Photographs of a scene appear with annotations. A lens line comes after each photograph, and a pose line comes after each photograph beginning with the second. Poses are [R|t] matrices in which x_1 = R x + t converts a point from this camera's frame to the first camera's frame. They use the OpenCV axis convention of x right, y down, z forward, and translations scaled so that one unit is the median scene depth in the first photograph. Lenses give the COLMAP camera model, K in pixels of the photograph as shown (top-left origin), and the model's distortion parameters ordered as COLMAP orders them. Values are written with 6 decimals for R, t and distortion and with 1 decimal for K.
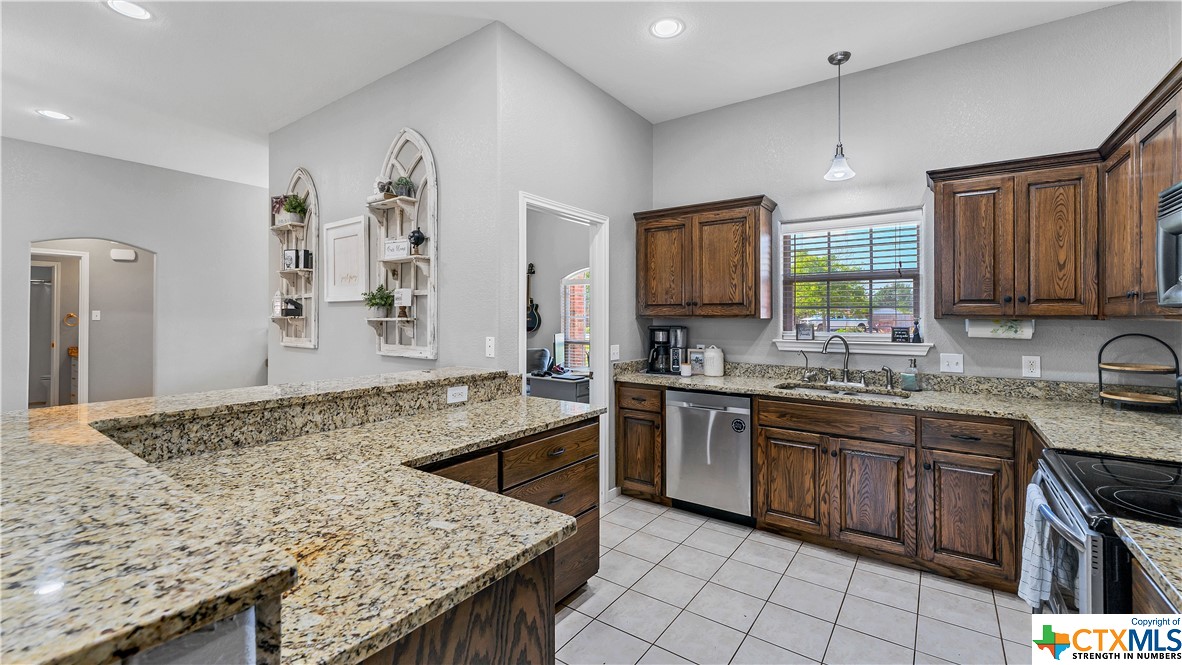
lens RADIAL K [[487.9, 0, 597.3], [0, 487.9, 316.2], [0, 0, 1]] dist [0.006791, 0.000551]
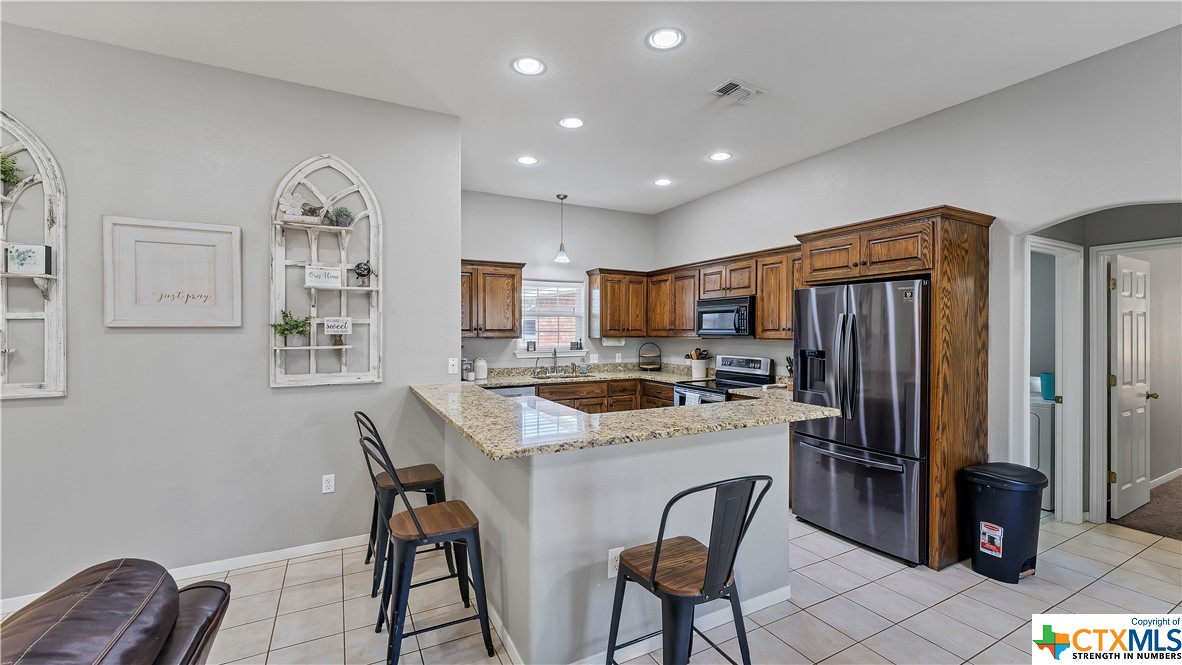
lens RADIAL K [[487.9, 0, 588.1], [0, 487.9, 331.9], [0, 0, 1]] dist [0.006791, 0.000551]
pose [[0.451420, -0.007129, 0.892283, -1.100814], [0.000003, 0.999968, 0.007989, -0.033986], [-0.892312, -0.003604, 0.451405, 0.081086]]
